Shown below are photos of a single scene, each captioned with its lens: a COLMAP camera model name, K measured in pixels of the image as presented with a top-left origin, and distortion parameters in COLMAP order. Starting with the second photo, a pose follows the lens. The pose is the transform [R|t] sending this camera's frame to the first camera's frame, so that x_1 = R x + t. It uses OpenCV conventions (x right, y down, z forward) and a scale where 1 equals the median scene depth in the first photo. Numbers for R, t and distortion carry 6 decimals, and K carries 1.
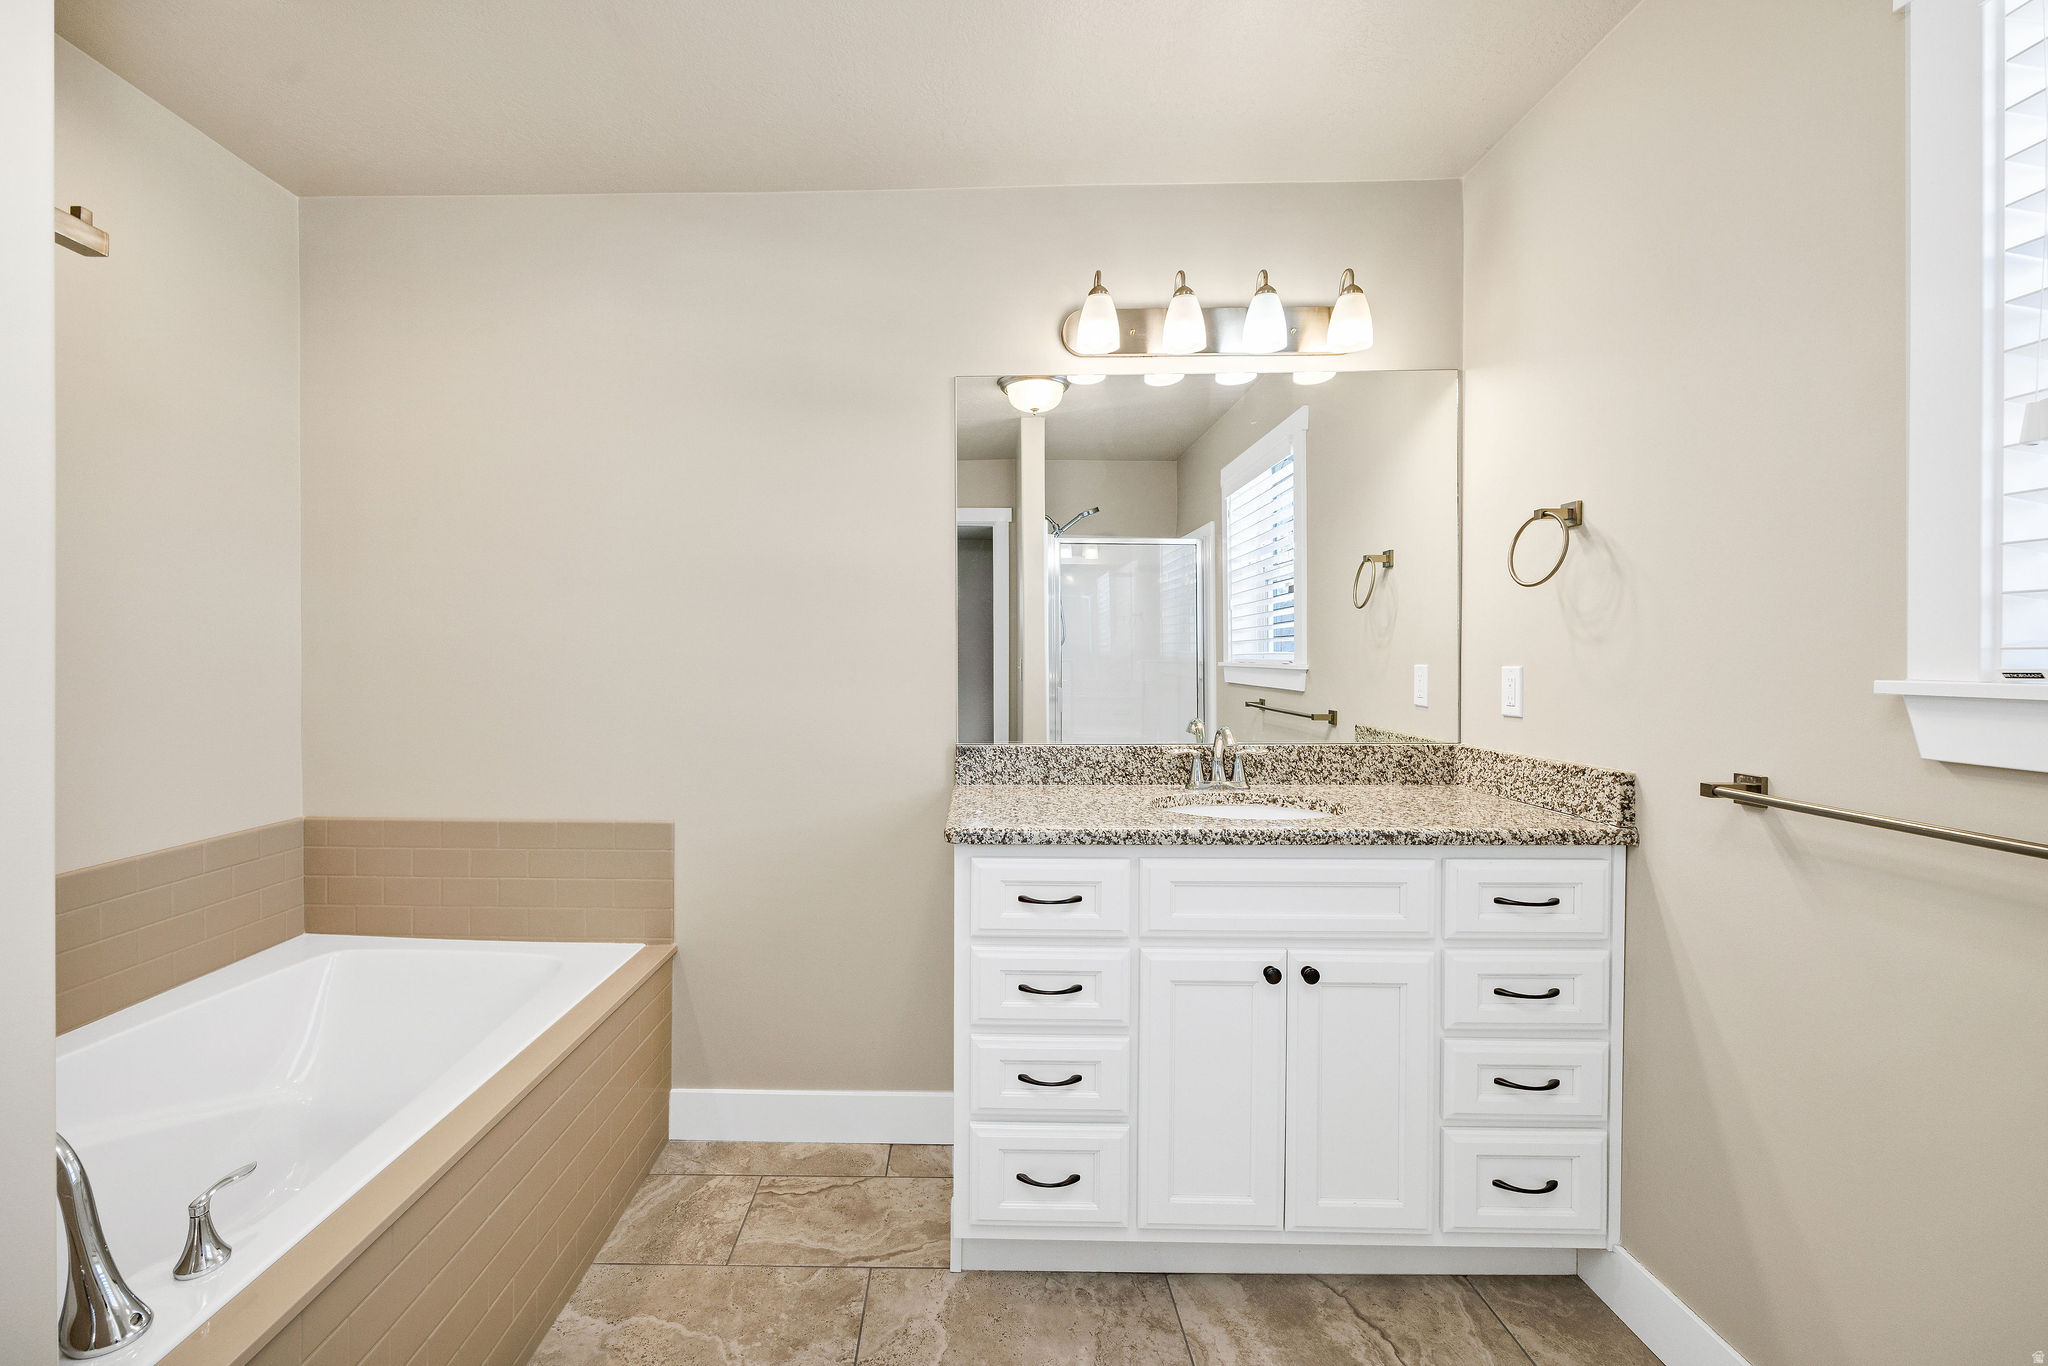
lens RADIAL K [[817.3, 0, 1024.0], [0, 817.3, 683.0], [0, 0, 1]] dist [0.008902, 0.000188]
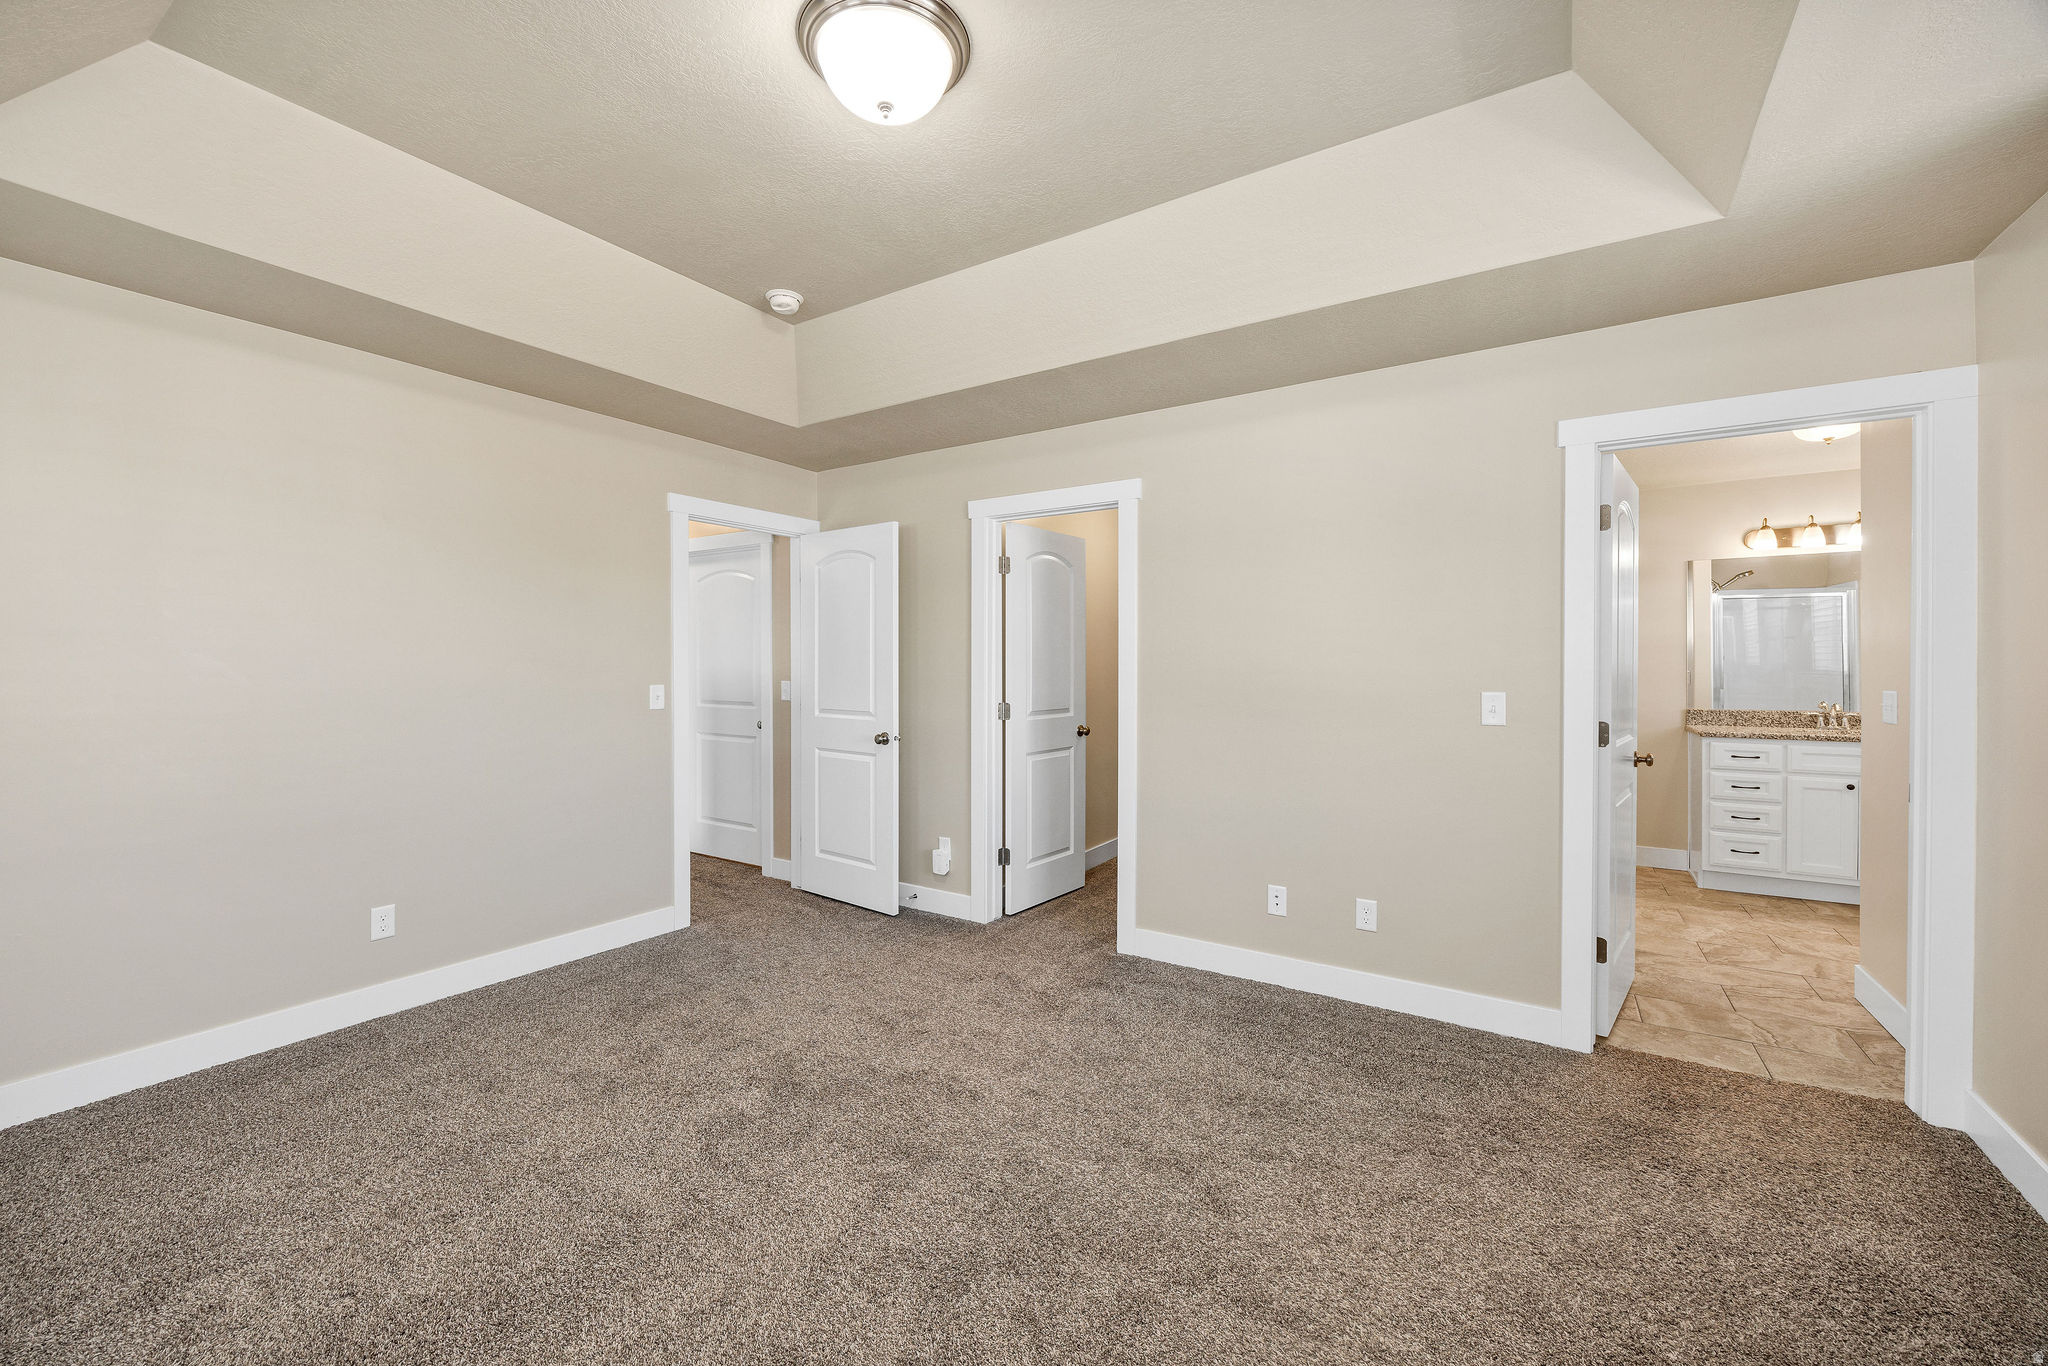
lens RADIAL K [[817.3, 0, 1024.0], [0, 817.3, 683.0], [0, 0, 1]] dist [0.008902, 0.000188]
pose [[0.817285, 0.001014, -0.576232, -0.306221], [-0.008269, 0.999916, -0.009969, 0.037897], [0.576174, 0.012912, 0.817225, -2.333453]]
